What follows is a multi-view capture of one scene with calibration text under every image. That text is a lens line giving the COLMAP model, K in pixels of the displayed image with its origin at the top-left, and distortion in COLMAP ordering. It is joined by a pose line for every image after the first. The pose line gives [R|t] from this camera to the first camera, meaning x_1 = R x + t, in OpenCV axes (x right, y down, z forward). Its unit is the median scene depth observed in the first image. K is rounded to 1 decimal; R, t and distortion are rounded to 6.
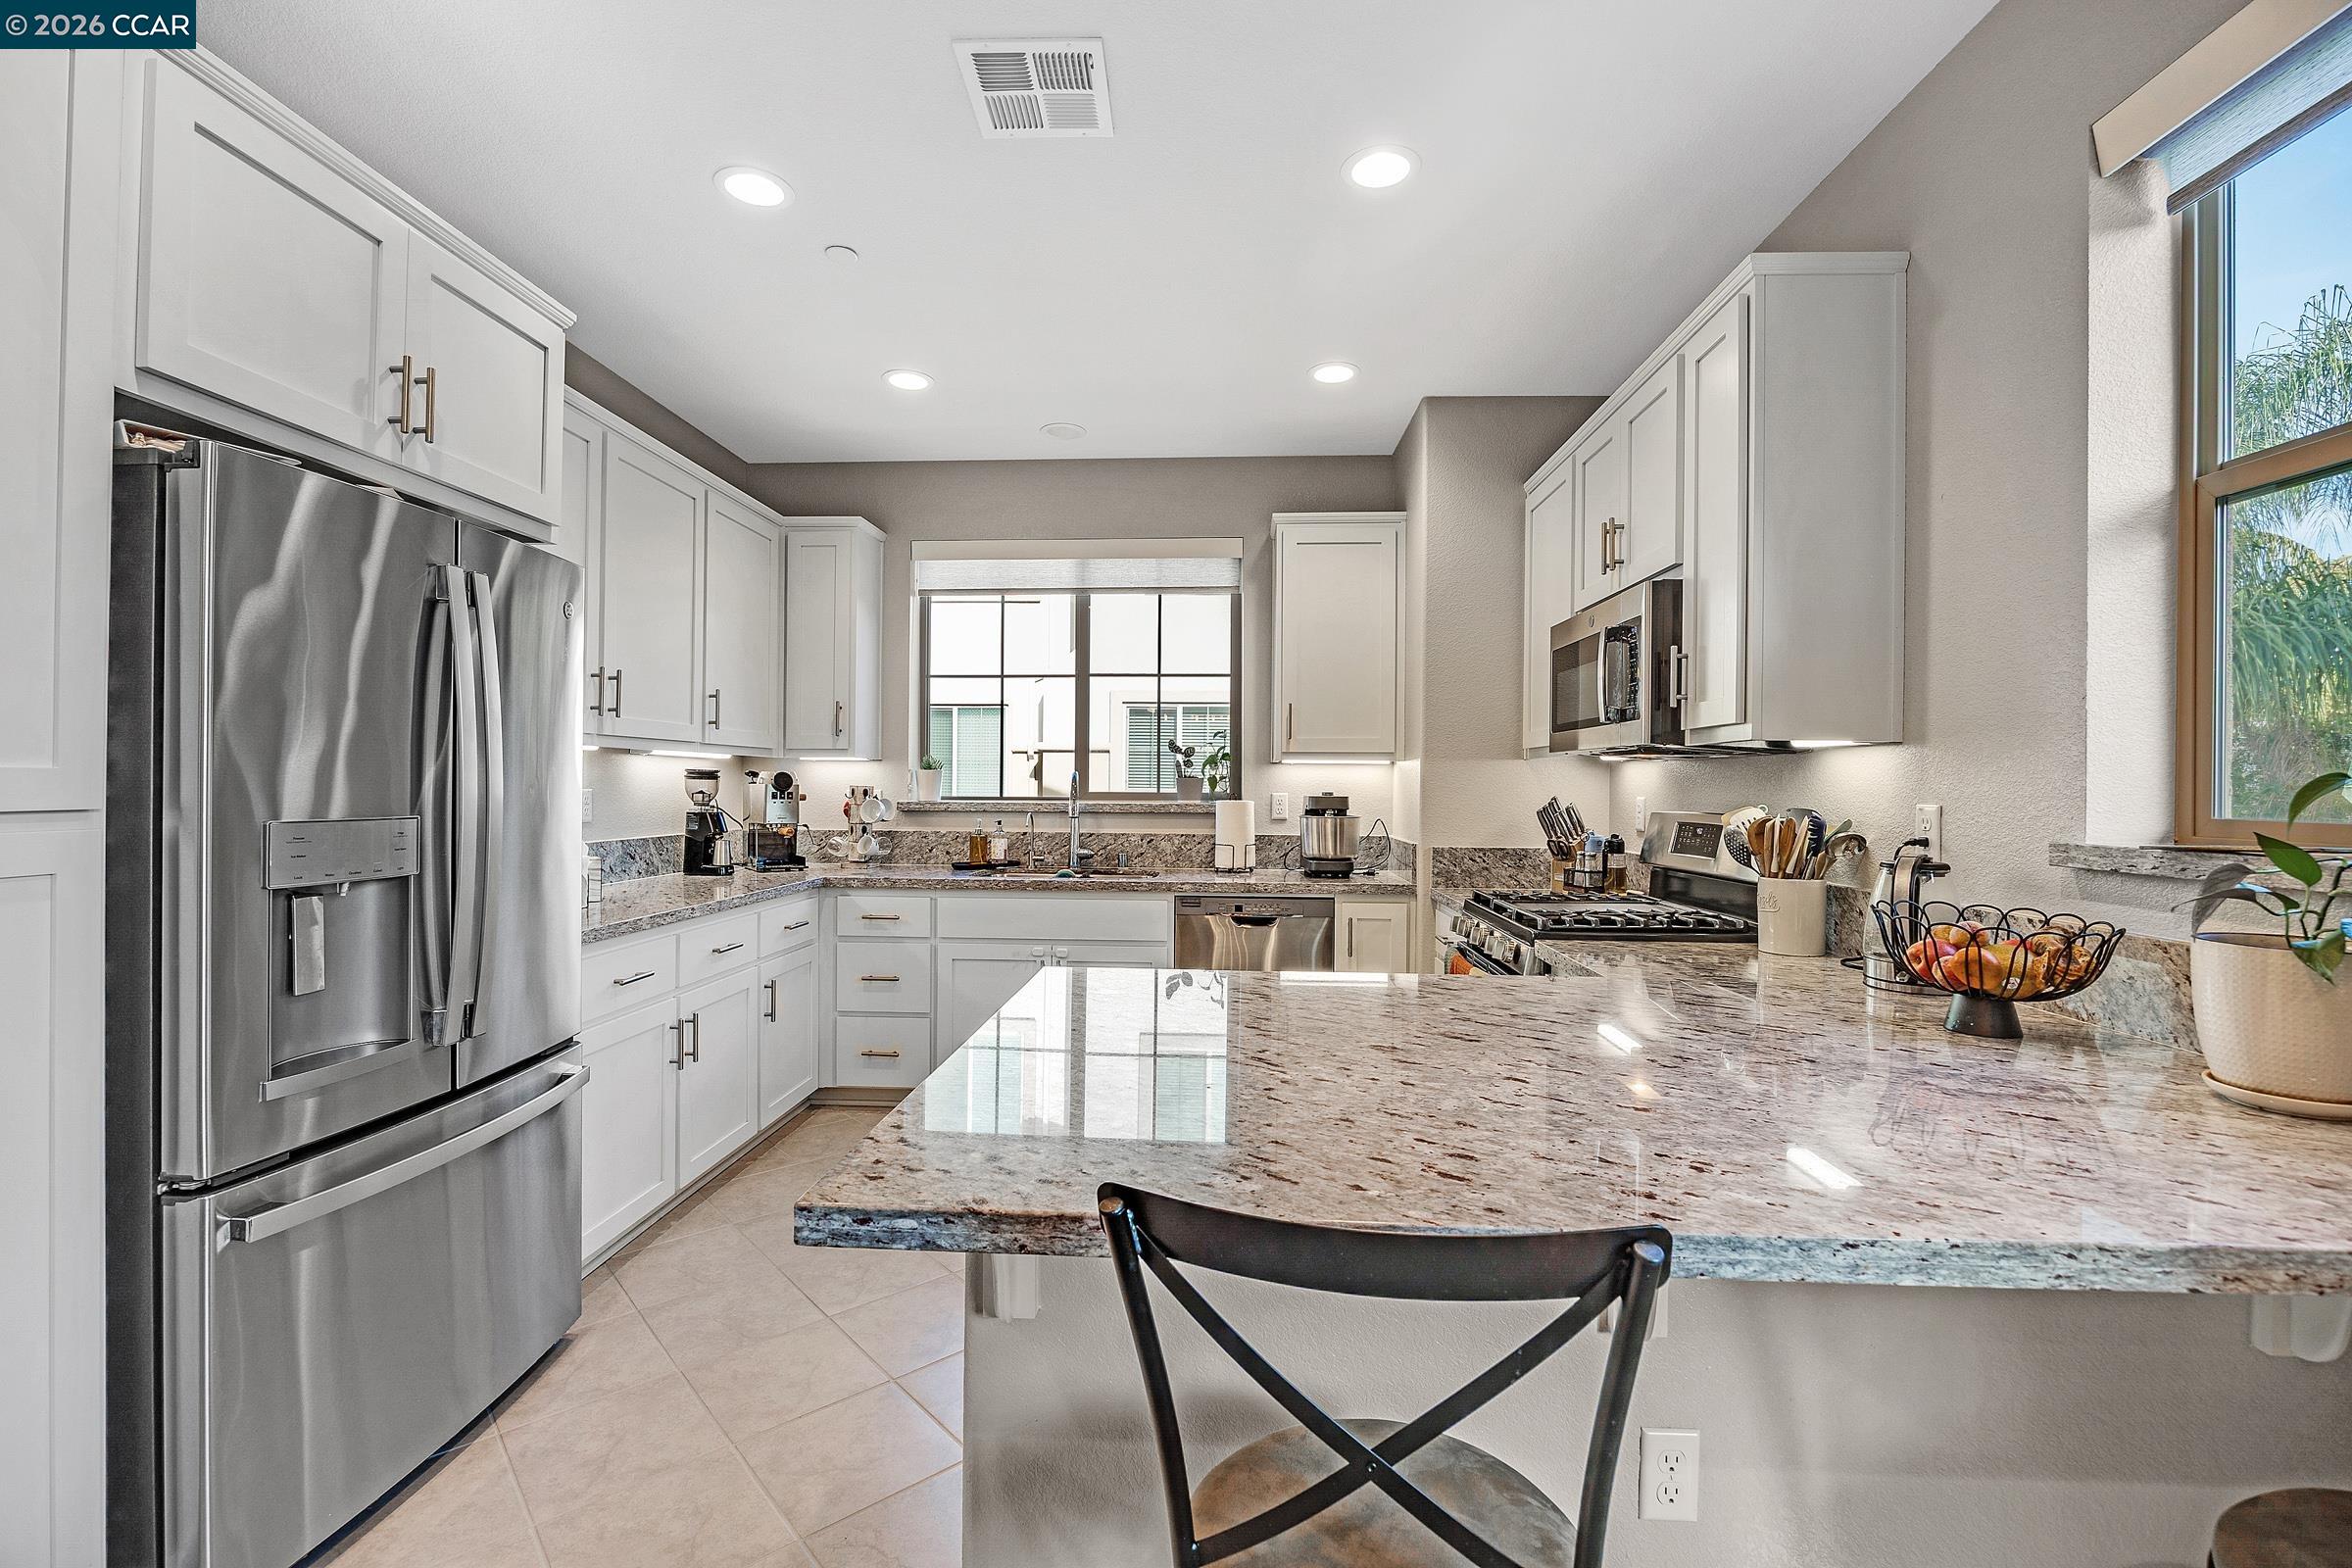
lens RADIAL K [[1035.6, 0, 1176.0], [0, 1035.6, 784.0], [0, 0, 1]] dist [-0.013659, 0.000364]
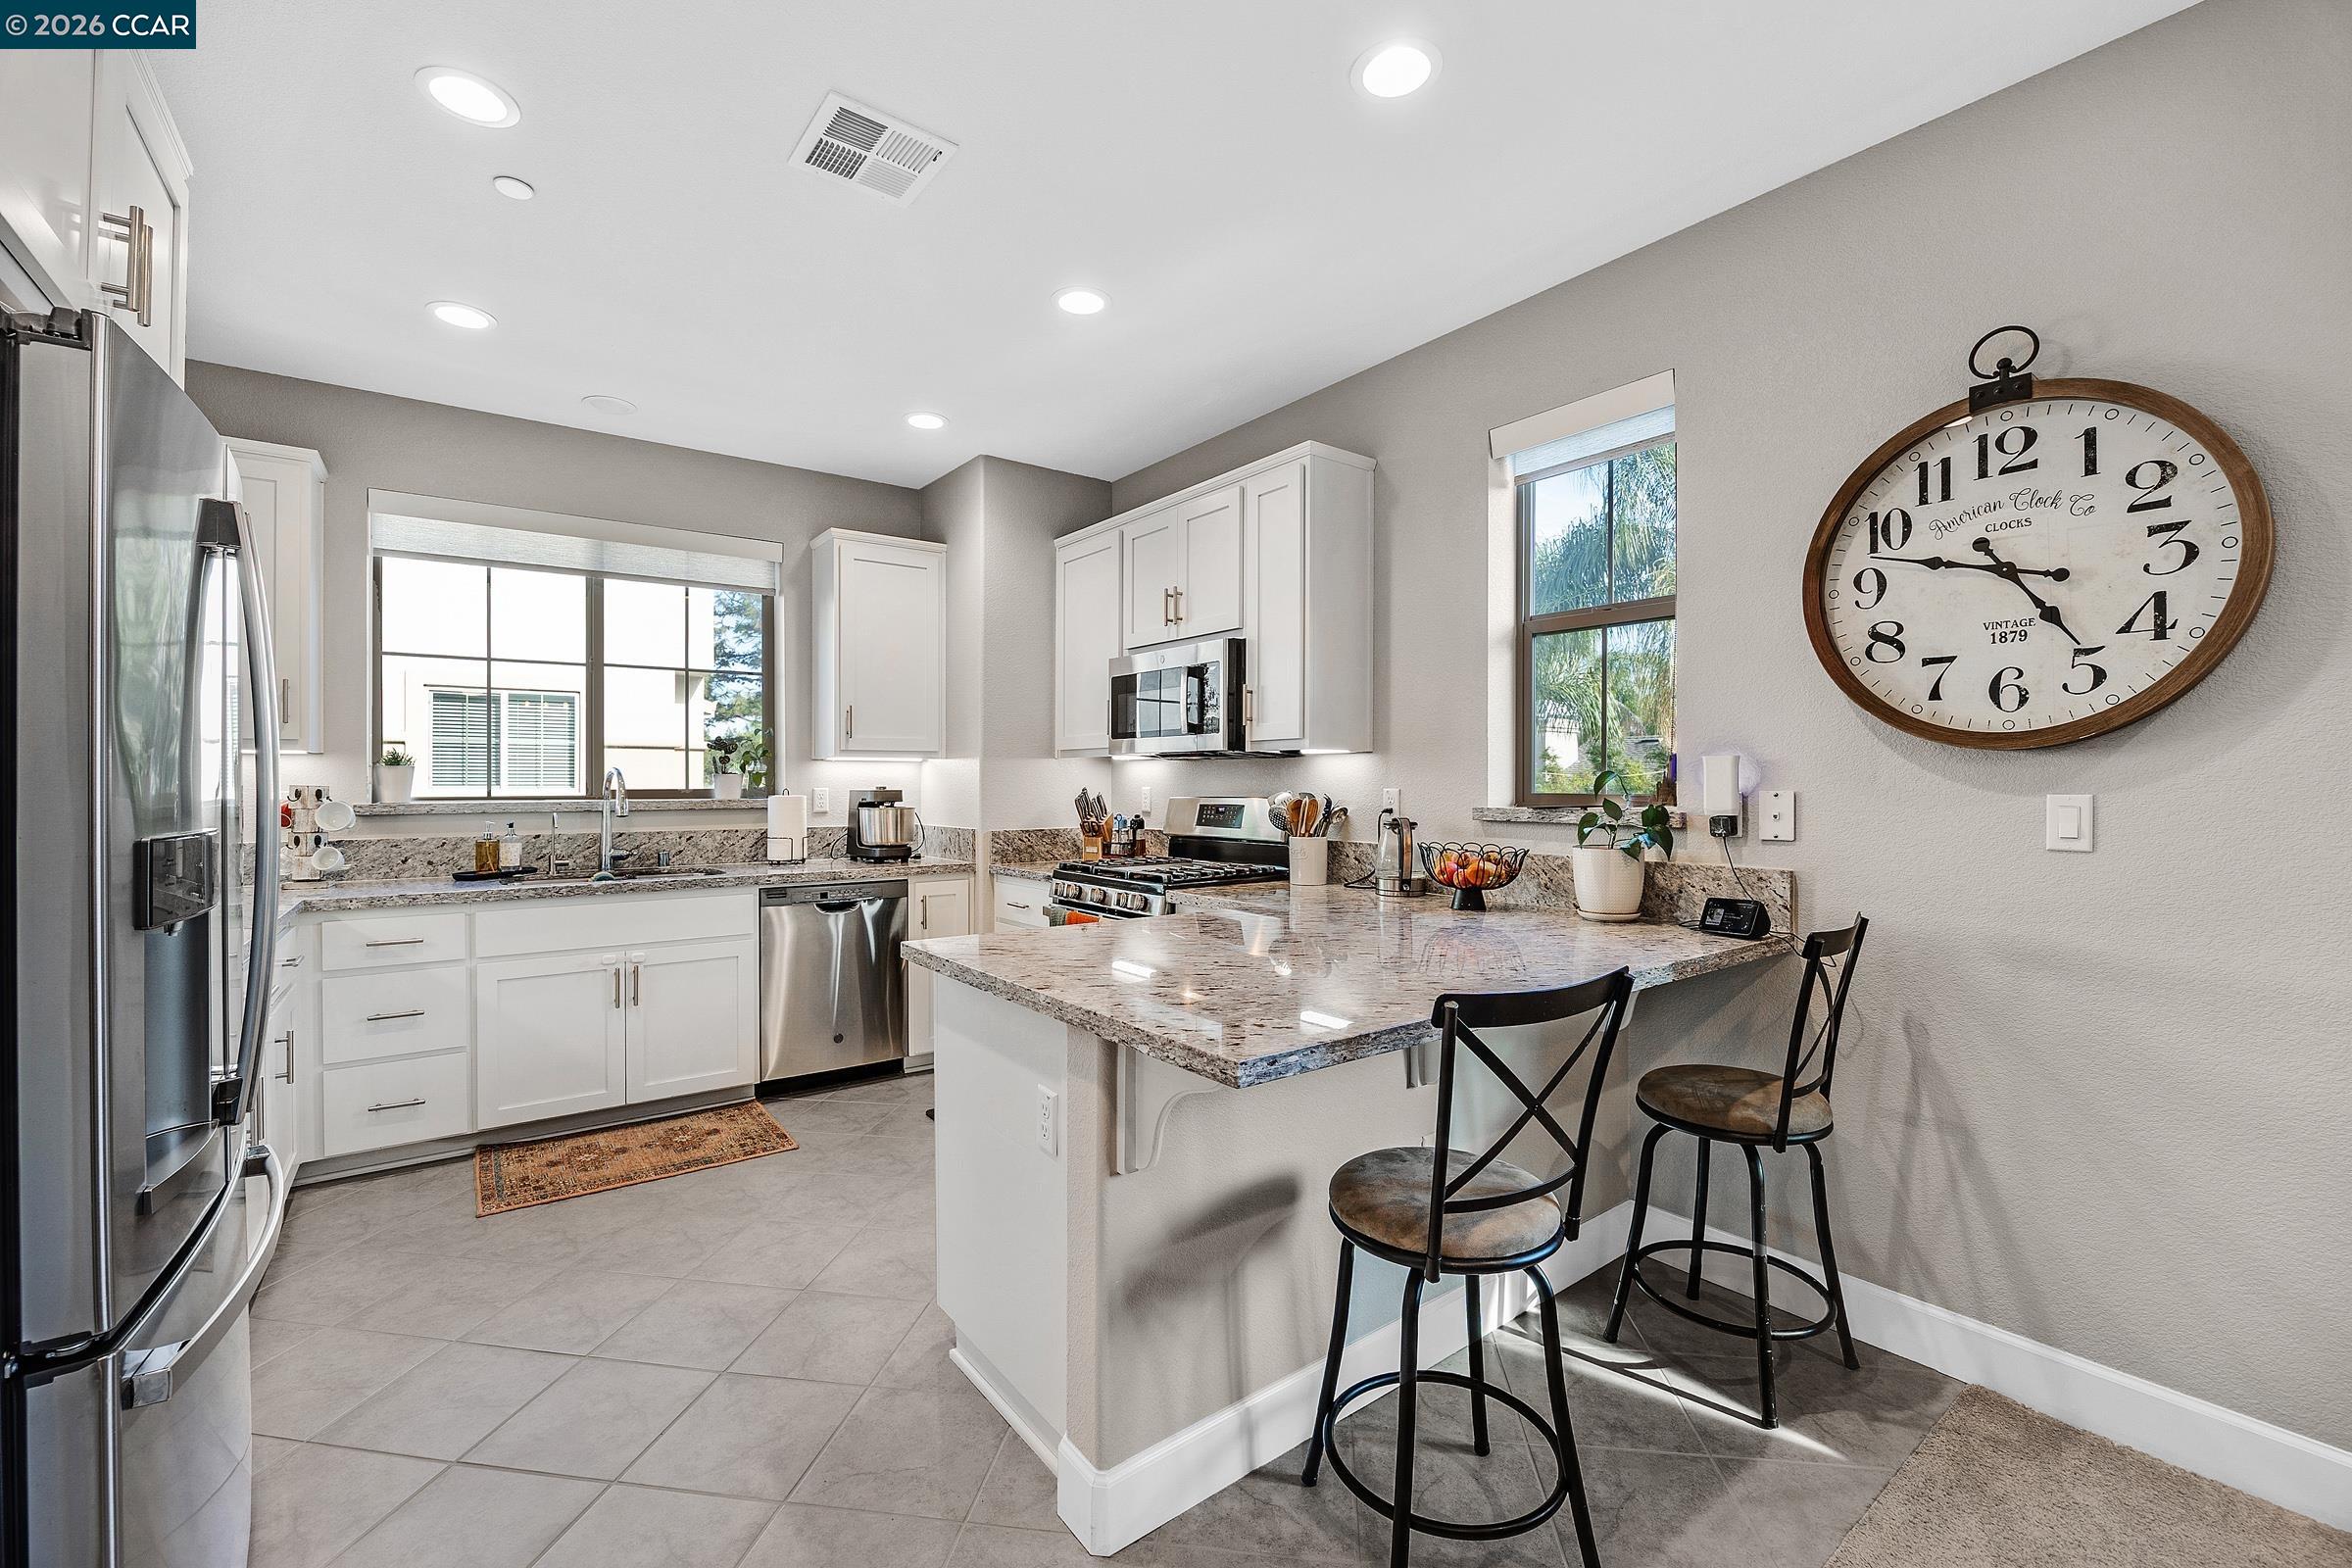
lens RADIAL K [[973.8, 0, 1176.0], [0, 973.8, 784.0], [0, 0, 1]] dist [-0.014981, 0.000272]
pose [[0.766905, -0.010623, 0.641672, -0.298403], [0.006308, 0.999939, 0.009015, -0.002298], [-0.641729, -0.002867, 0.766926, -0.006053]]
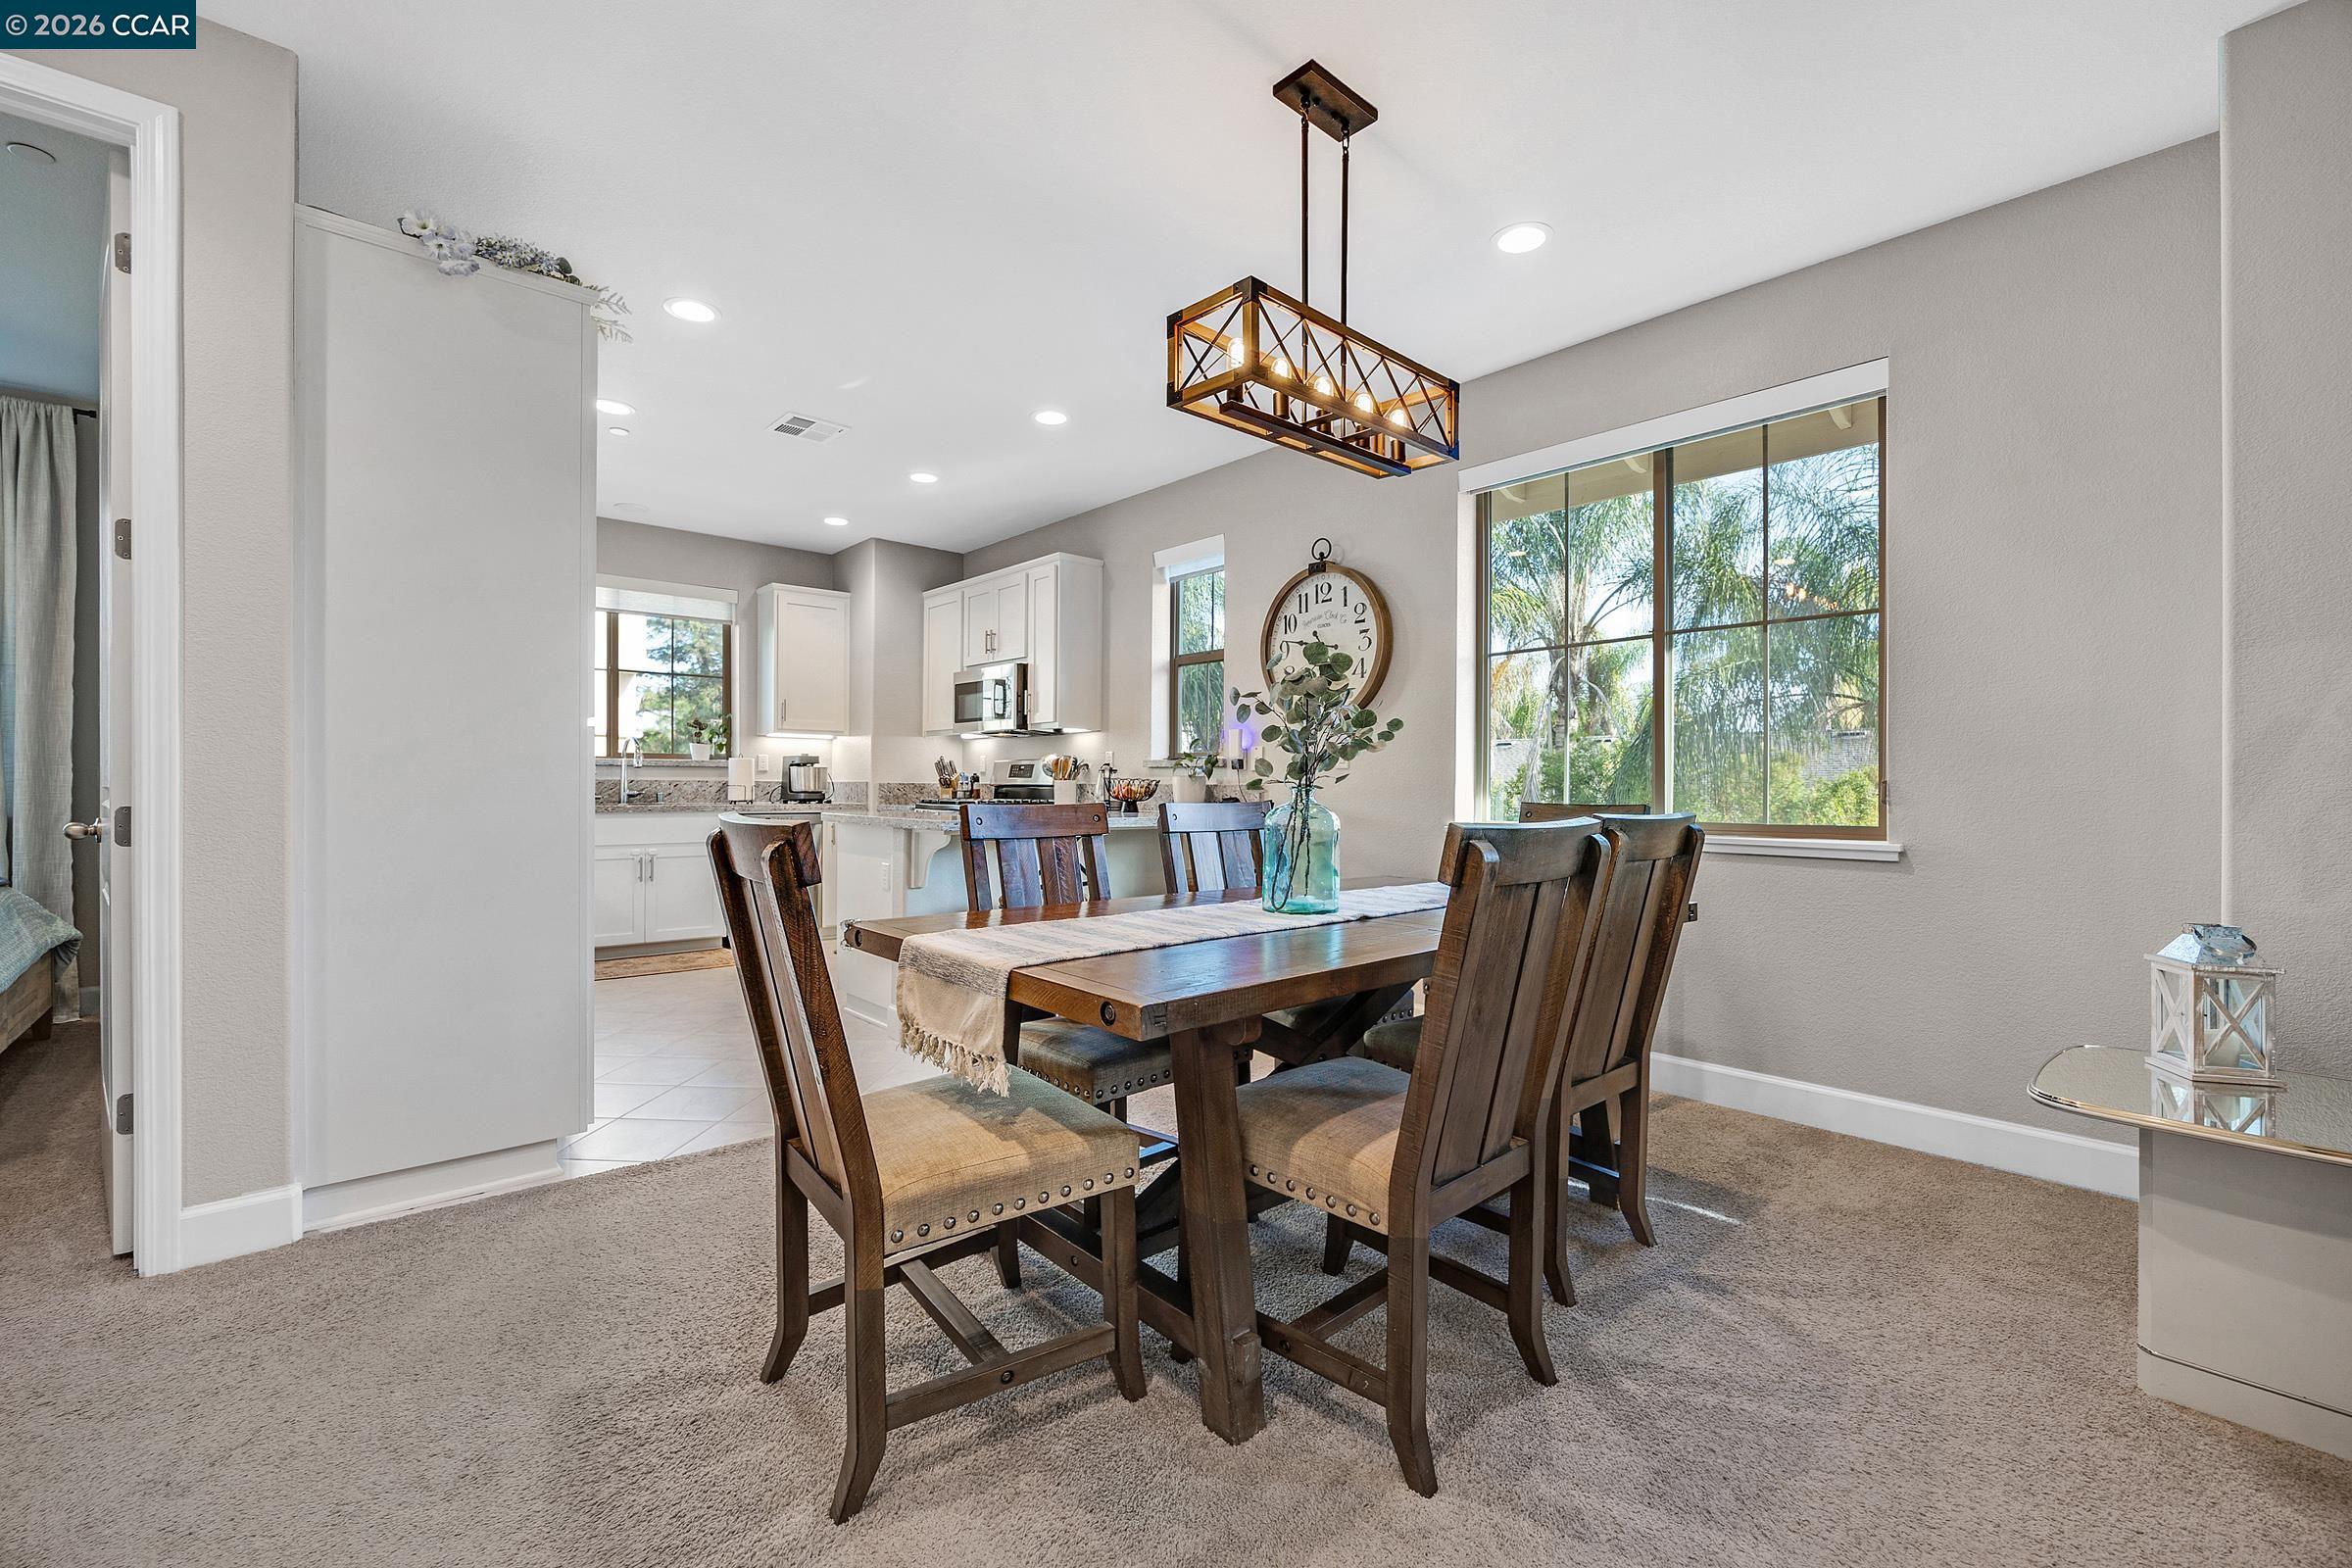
lens RADIAL K [[983.3, 0, 1178.4], [0, 983.3, 794.6], [0, 0, 1]] dist [-0.013207, -0.000033]
pose [[0.711543, -0.010186, 0.702568, -0.575642], [-0.002059, 0.999860, 0.016582, 0.049615], [-0.702639, -0.013246, 0.711423, -0.596295]]
